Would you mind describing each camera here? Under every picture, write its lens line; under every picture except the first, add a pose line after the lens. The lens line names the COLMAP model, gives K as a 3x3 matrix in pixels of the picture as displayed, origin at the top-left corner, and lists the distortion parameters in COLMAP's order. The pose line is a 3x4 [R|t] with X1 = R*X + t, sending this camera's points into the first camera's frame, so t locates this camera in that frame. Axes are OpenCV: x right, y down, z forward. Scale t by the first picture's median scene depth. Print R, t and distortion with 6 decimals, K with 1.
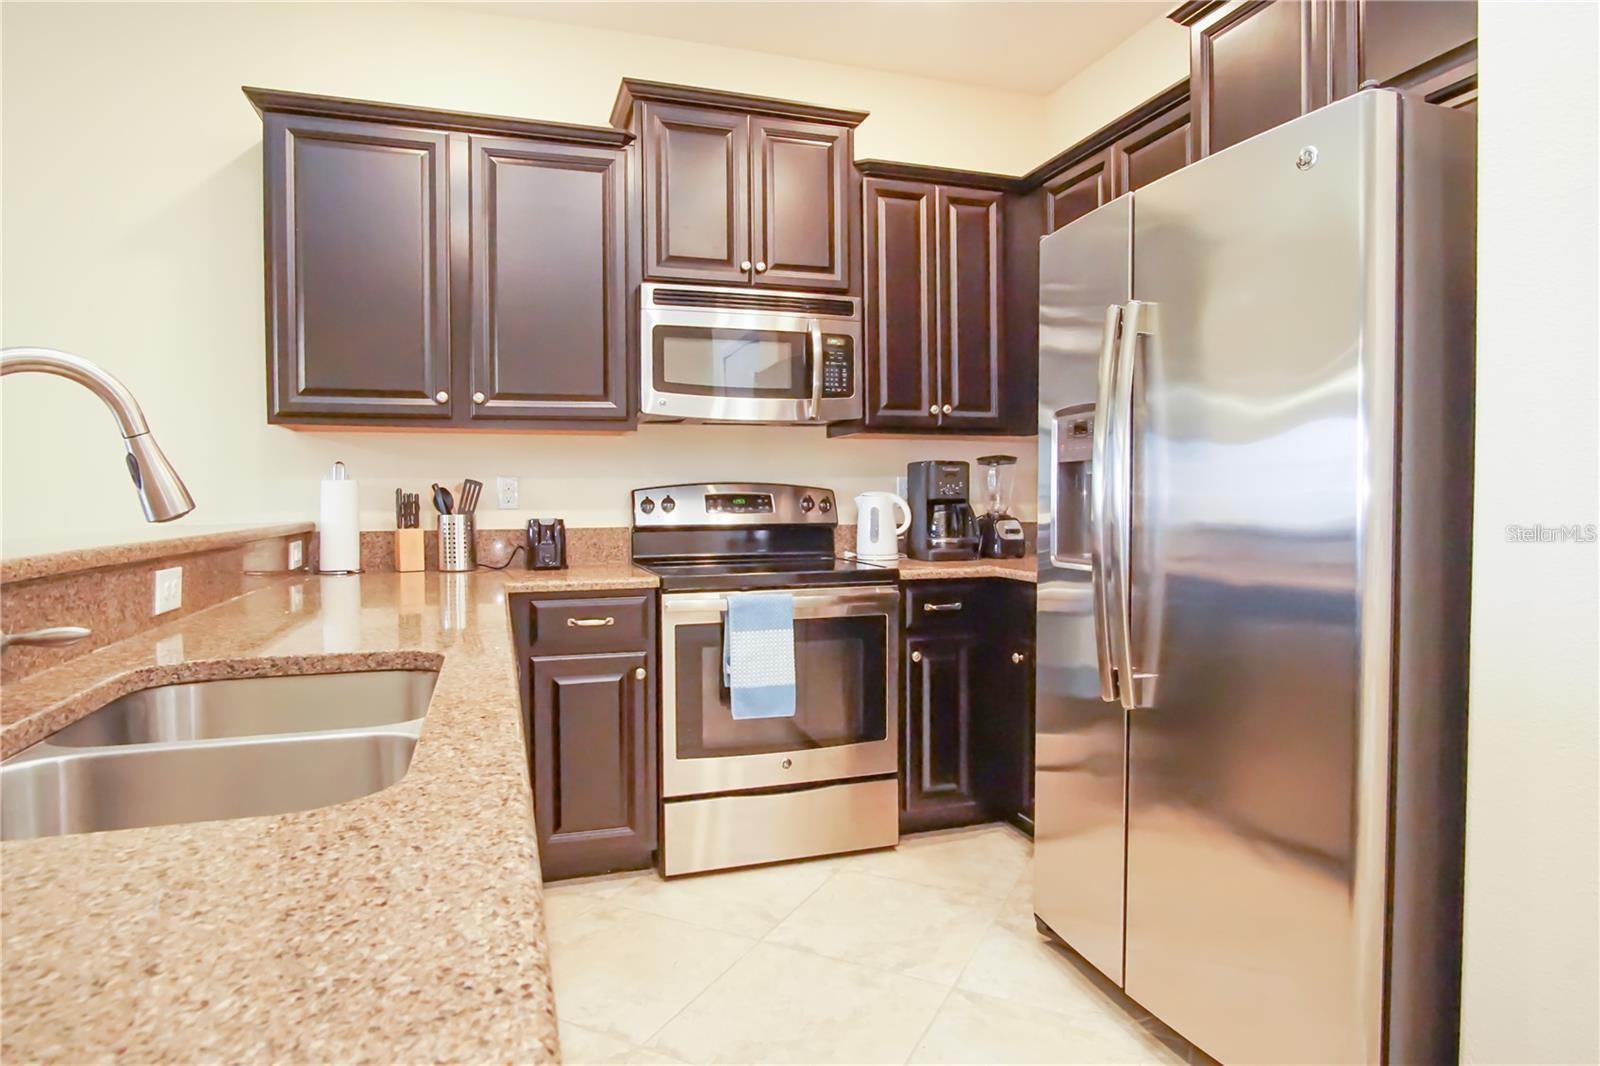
lens RADIAL K [[915.4, 0, 793.3], [0, 915.4, 526.1], [0, 0, 1]] dist [-0.025999, 0.000805]
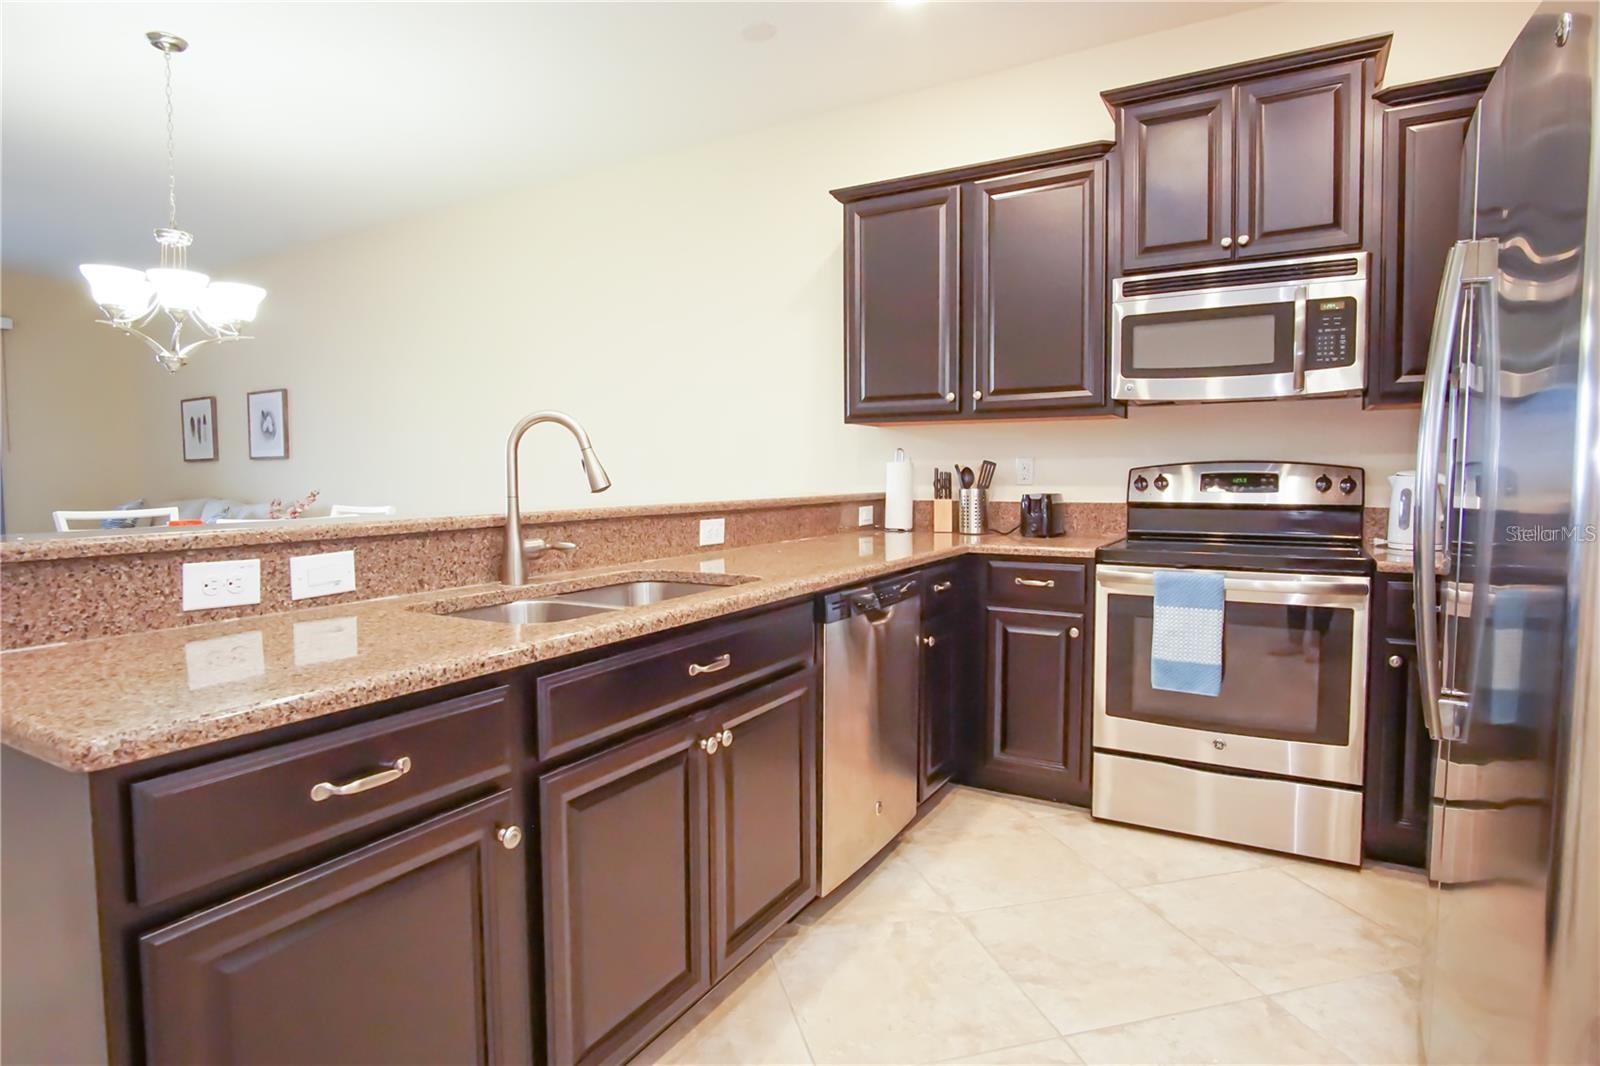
lens RADIAL K [[872.4, 0, 793.6], [0, 872.4, 526.8], [0, 0, 1]] dist [-0.024667, 0.002238]
pose [[0.652944, 0.049428, -0.755792, 0.378722], [-0.022654, 0.998696, 0.045743, -0.009904], [0.757067, -0.012746, 0.653213, 0.031380]]
